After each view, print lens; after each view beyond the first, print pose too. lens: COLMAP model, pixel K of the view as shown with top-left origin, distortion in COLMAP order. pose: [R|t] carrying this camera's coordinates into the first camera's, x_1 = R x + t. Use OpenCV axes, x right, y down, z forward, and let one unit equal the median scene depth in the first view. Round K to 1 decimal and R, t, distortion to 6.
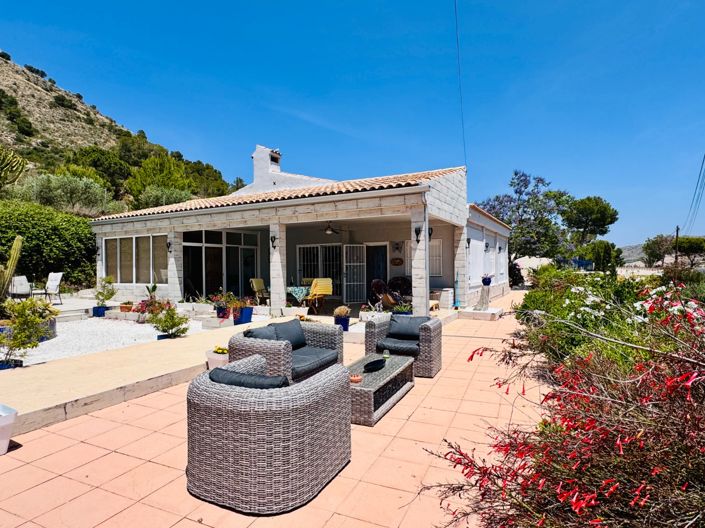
lens RADIAL K [[396.3, 0, 354.3], [0, 396.3, 261.4], [0, 0, 1]] dist [-0.001323, 0.002151]
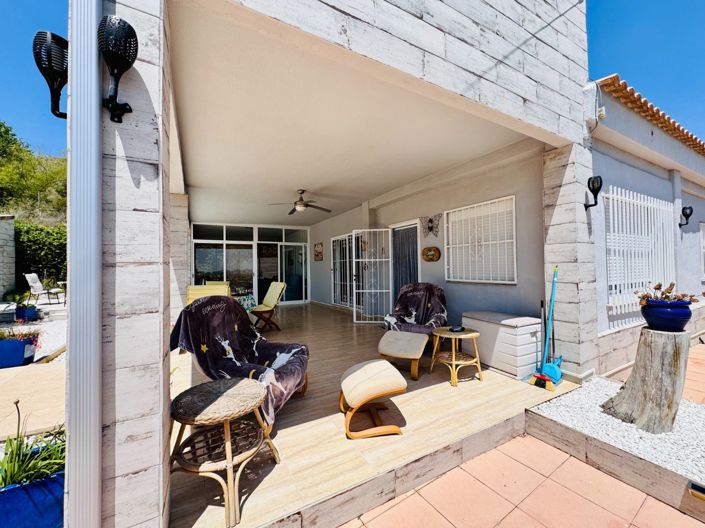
lens RADIAL K [[280.8, 0, 352.3], [0, 280.8, 262.3], [0, 0, 1]] dist [-0.002135, -0.000363]
pose [[0.837142, -0.012950, -0.546832, 0.217883], [0.011346, 0.999916, -0.006310, 0.012647], [0.546868, -0.000922, 0.837219, 0.608086]]
